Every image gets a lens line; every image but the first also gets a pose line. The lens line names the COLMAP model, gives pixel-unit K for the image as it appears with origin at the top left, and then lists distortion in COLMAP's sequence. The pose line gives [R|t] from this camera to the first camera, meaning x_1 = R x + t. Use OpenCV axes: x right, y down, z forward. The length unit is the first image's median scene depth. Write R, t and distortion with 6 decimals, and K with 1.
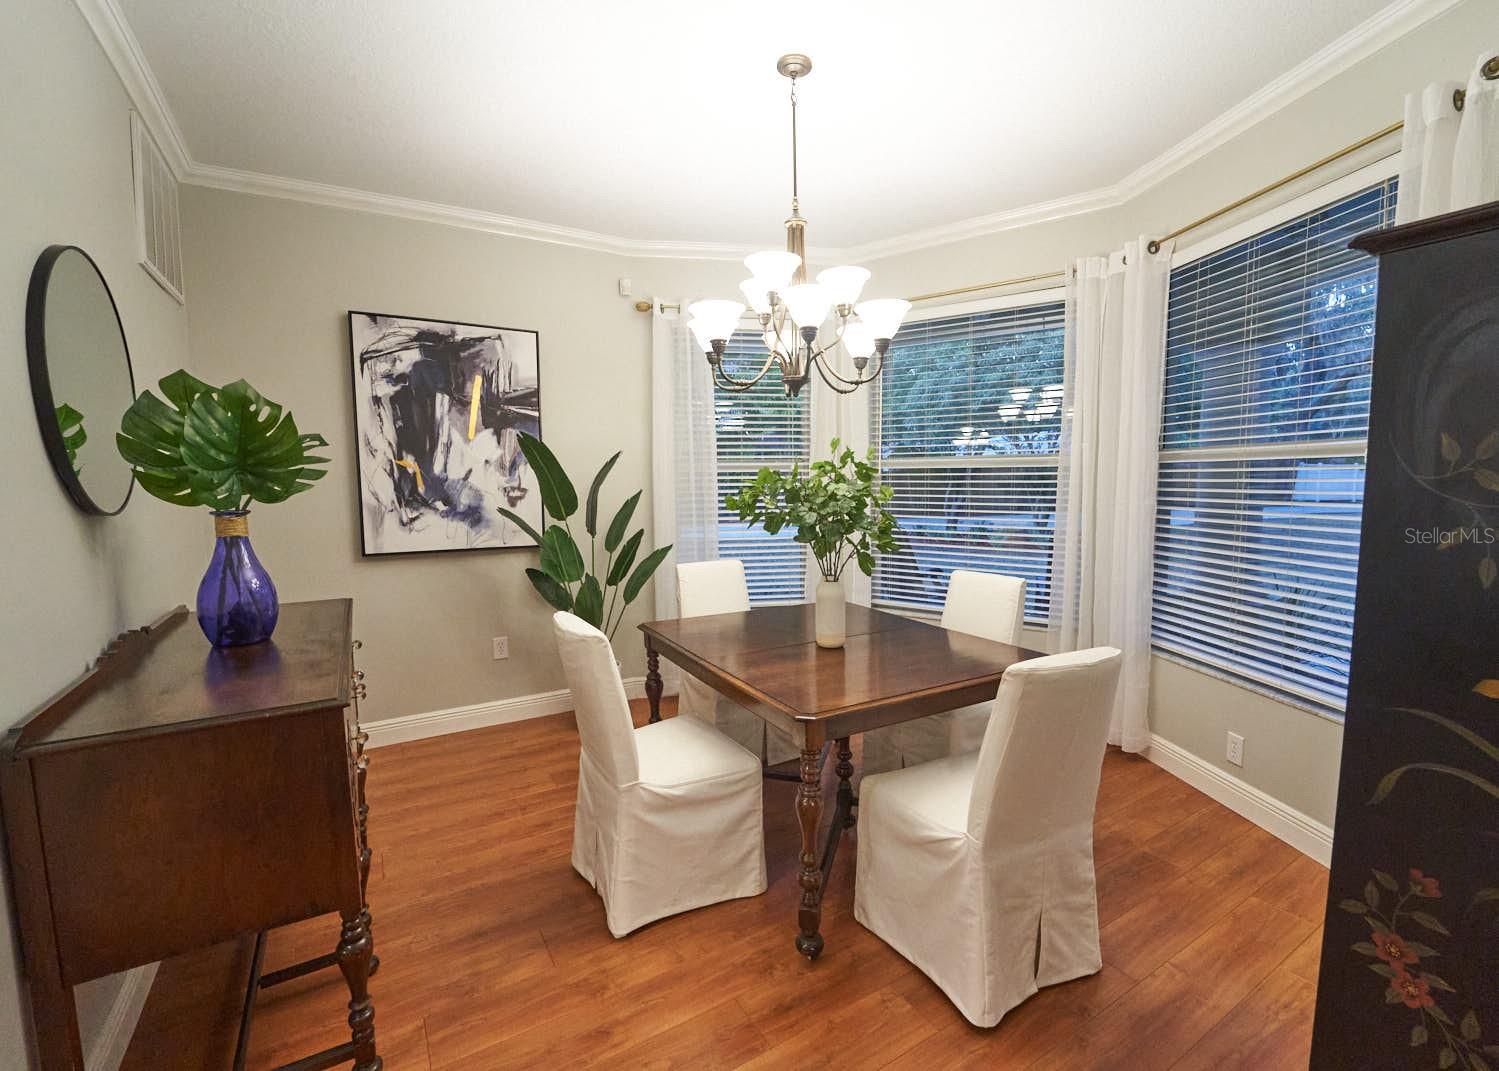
lens RADIAL K [[615.2, 0, 737.5], [0, 615.2, 539.3], [0, 0, 1]] dist [-0.019246, -0.000280]
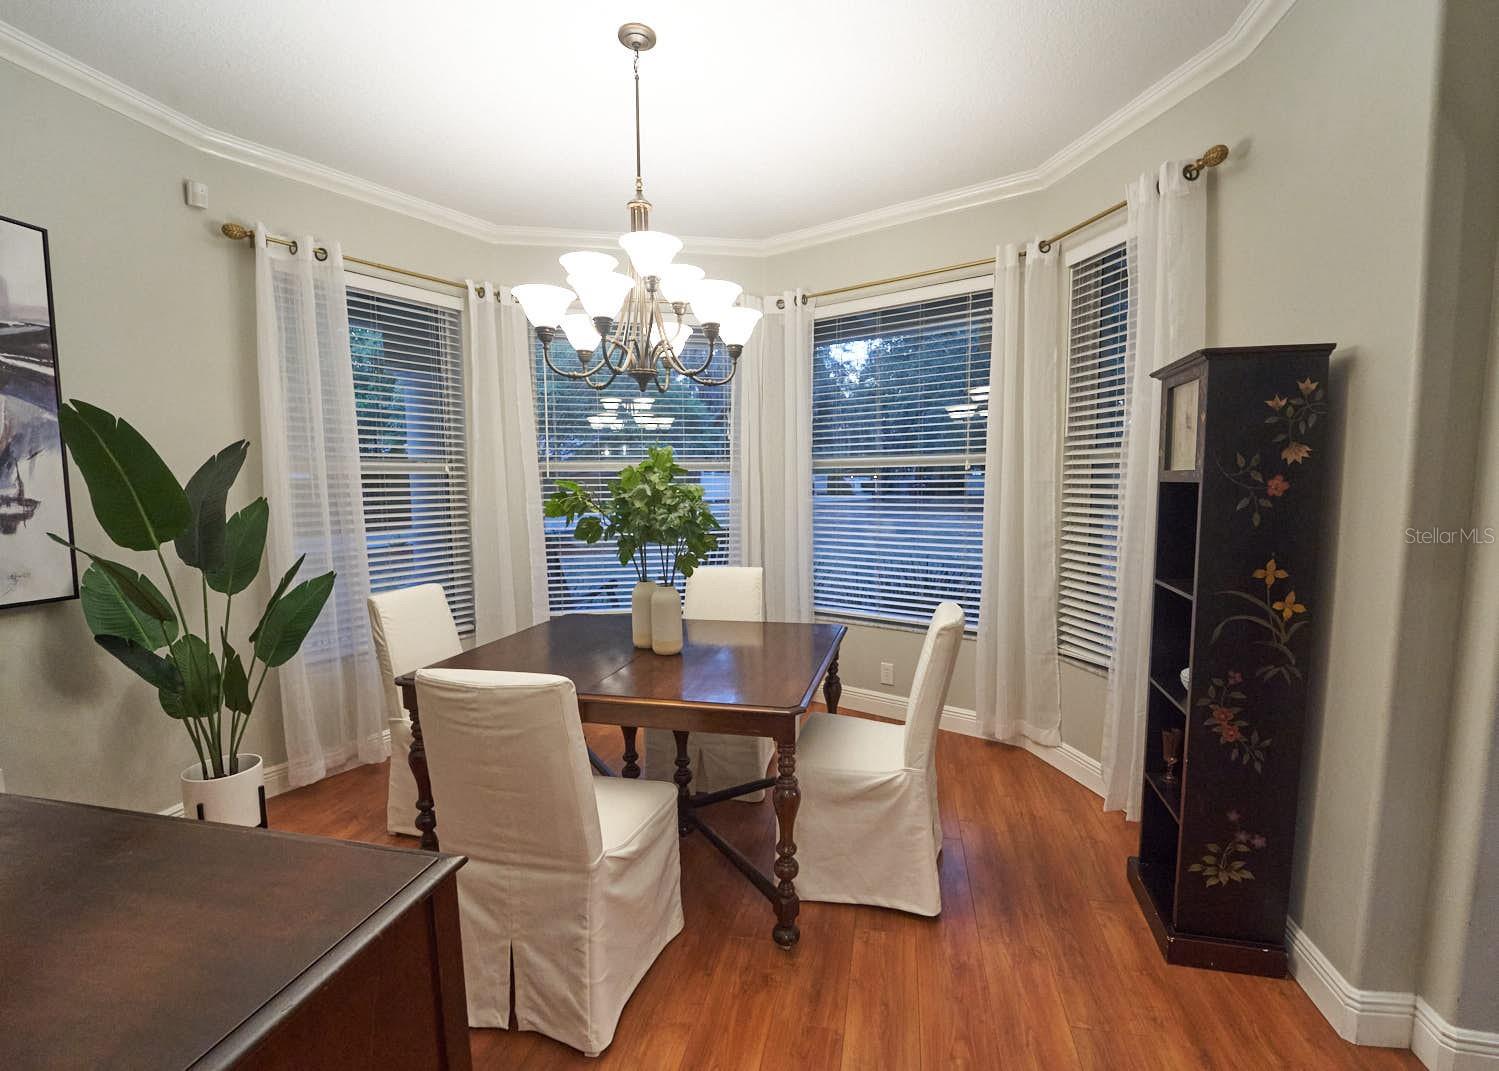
lens RADIAL K [[653.8, 0, 714.0], [0, 653.8, 543.7], [0, 0, 1]] dist [-0.022834, -0.000359]
pose [[0.705280, -0.064482, 0.705990, -0.359387], [0.072433, 0.997198, 0.018719, -0.008468], [-0.705219, 0.037935, 0.707974, 0.154783]]
